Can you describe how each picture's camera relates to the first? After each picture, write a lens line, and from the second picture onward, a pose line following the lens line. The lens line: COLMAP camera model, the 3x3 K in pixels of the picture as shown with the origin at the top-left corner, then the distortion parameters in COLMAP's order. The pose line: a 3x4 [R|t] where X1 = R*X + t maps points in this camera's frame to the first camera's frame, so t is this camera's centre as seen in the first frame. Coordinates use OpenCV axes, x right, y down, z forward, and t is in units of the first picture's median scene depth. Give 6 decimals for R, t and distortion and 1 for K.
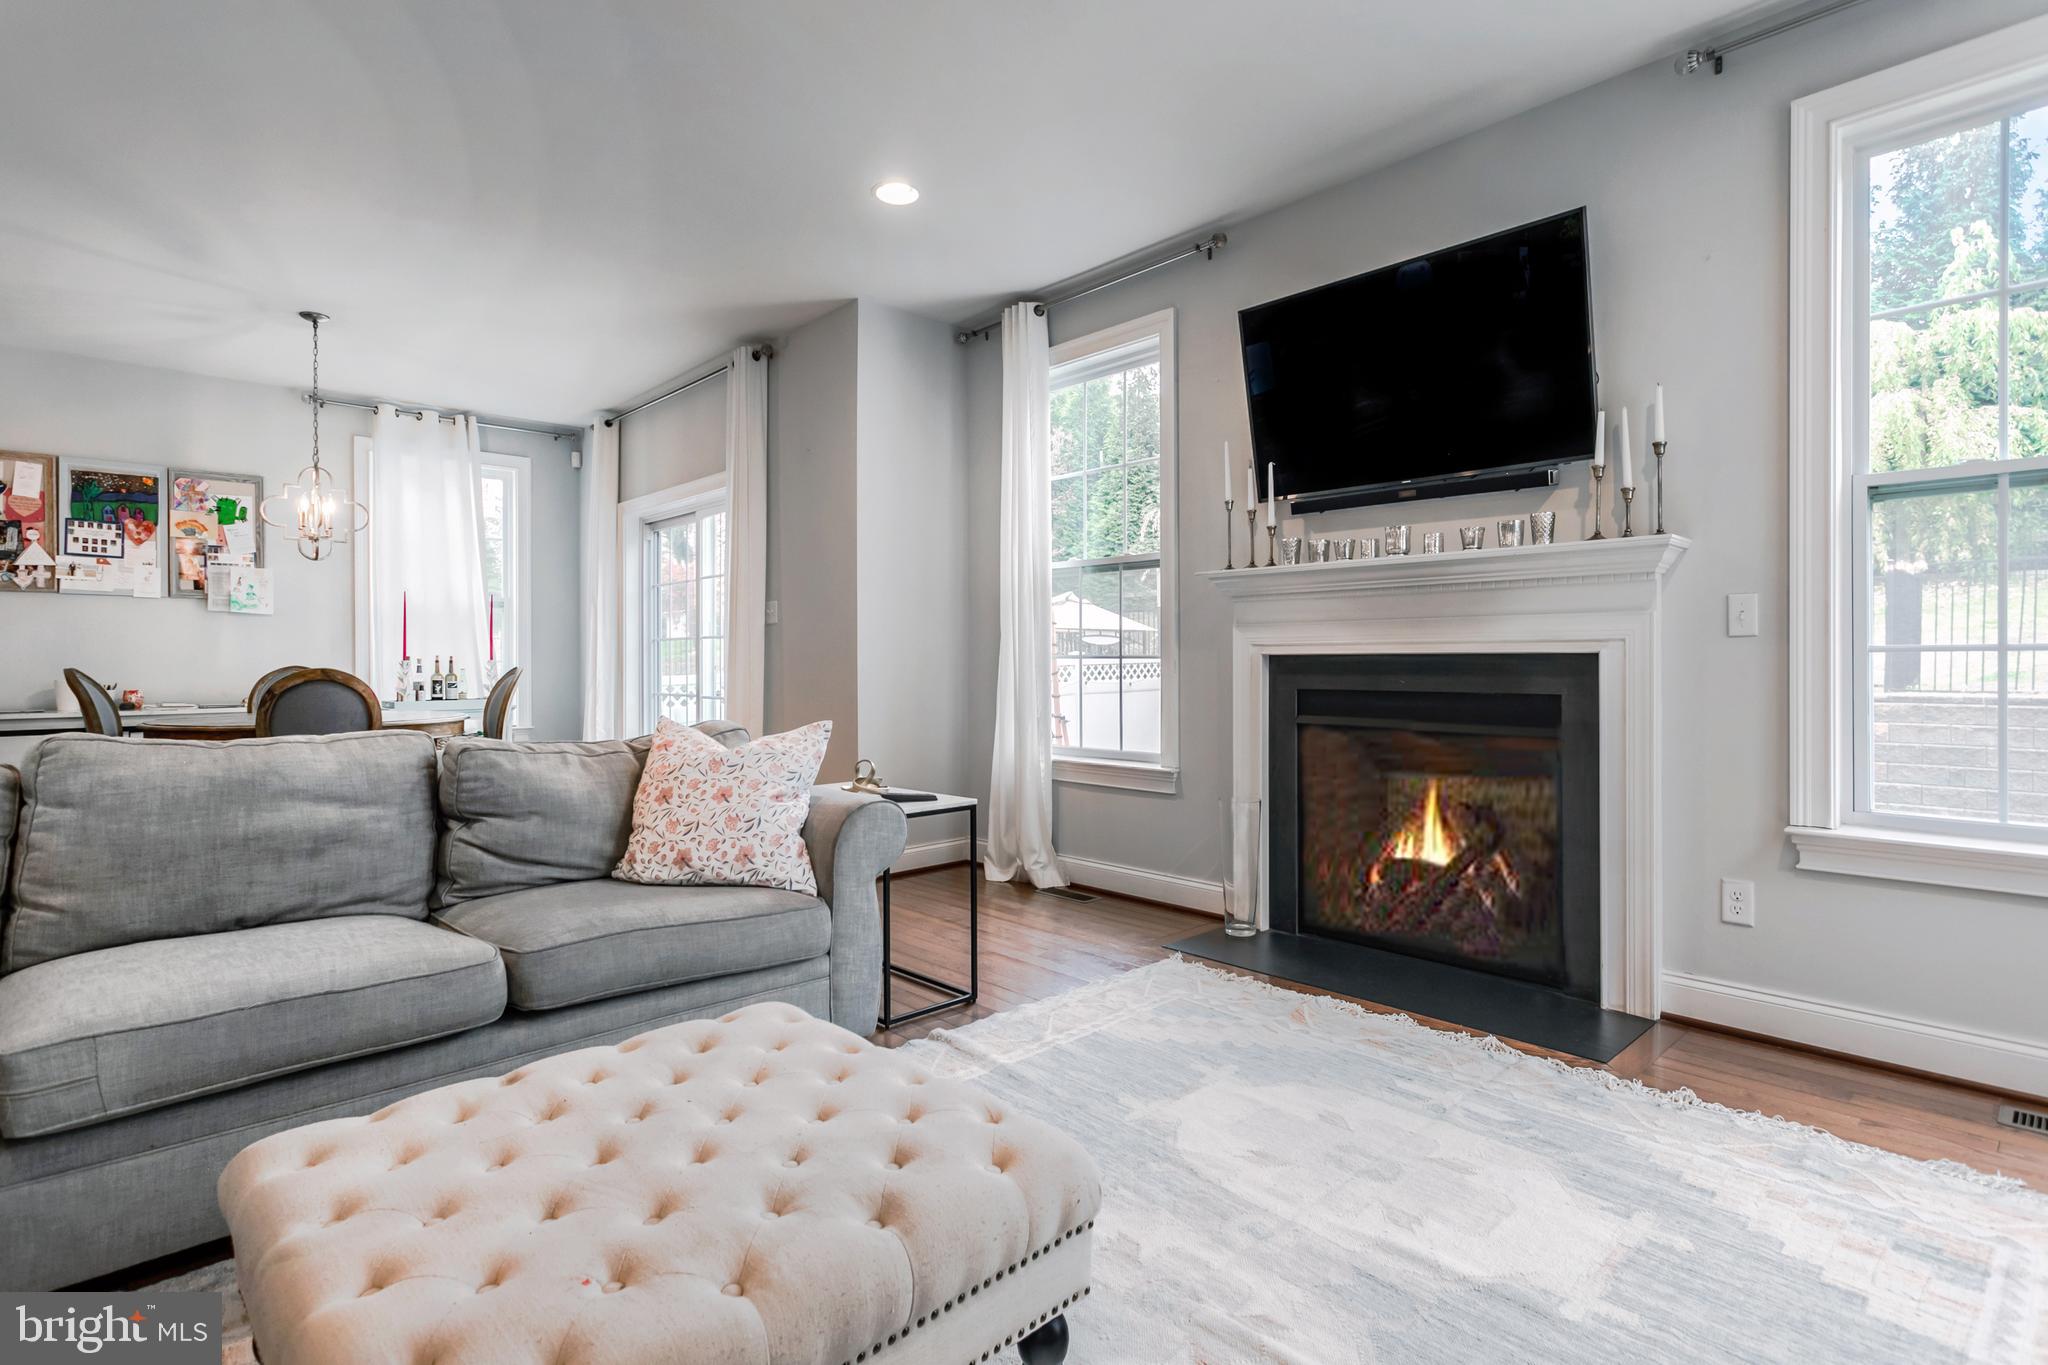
lens RADIAL K [[1014.0, 0, 1025.8], [0, 1014.0, 683.6], [0, 0, 1]] dist [-0.020115, 0.015052]
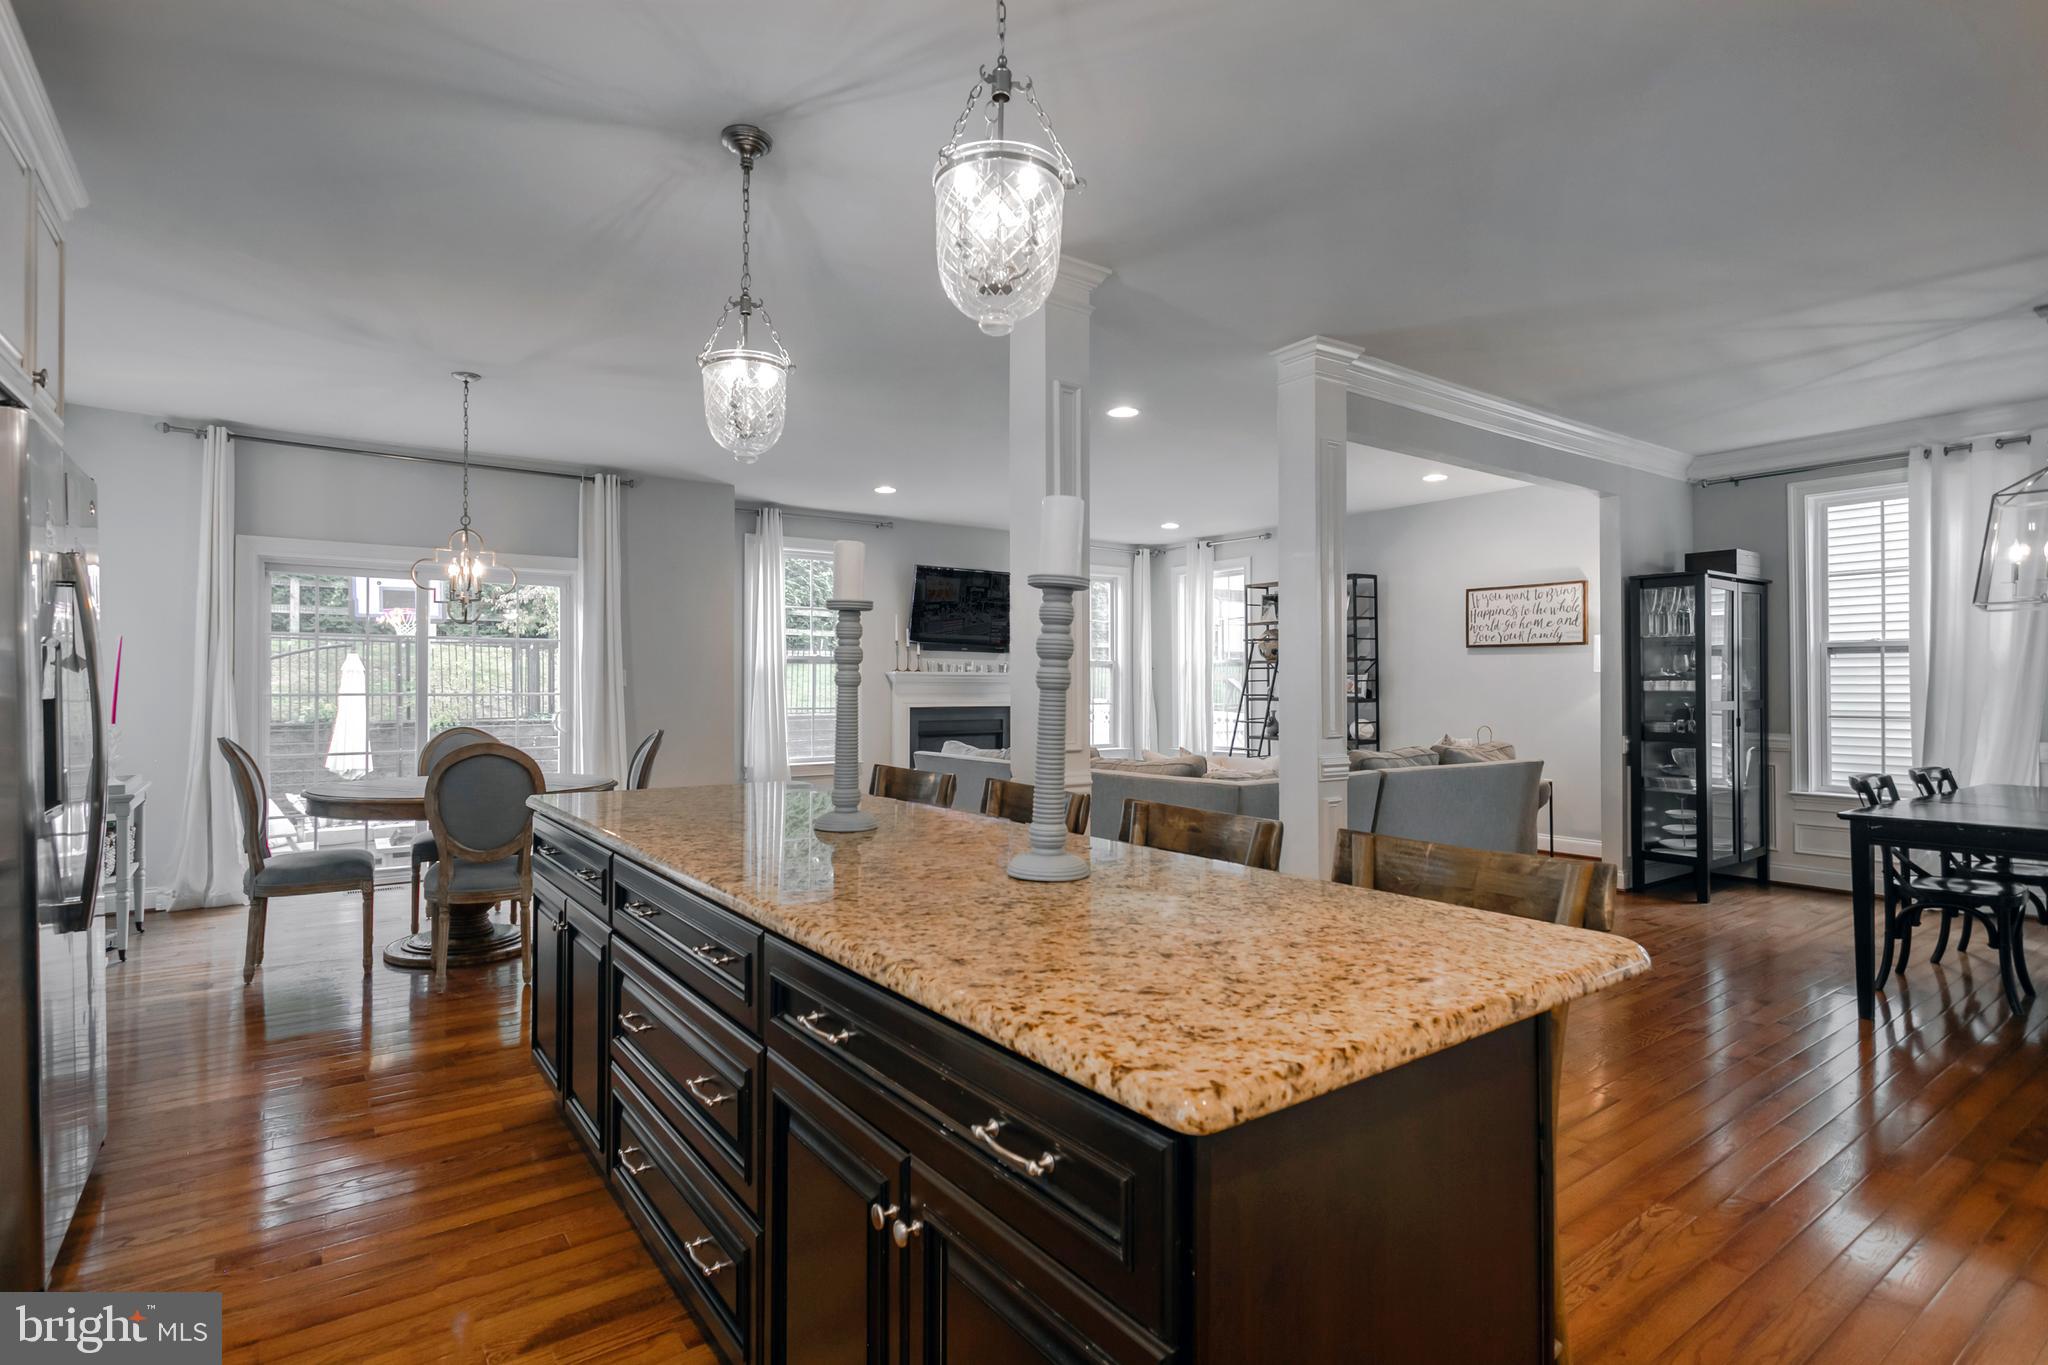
lens RADIAL K [[1014.0, 0, 1022.7], [0, 1014.0, 673.0], [0, 0, 1]] dist [-0.020115, 0.015052]
pose [[0.086254, 0.002222, 0.996271, -2.396583], [0.009998, 0.999945, -0.003095, -0.109666], [-0.996223, 0.010228, 0.086227, 0.582071]]
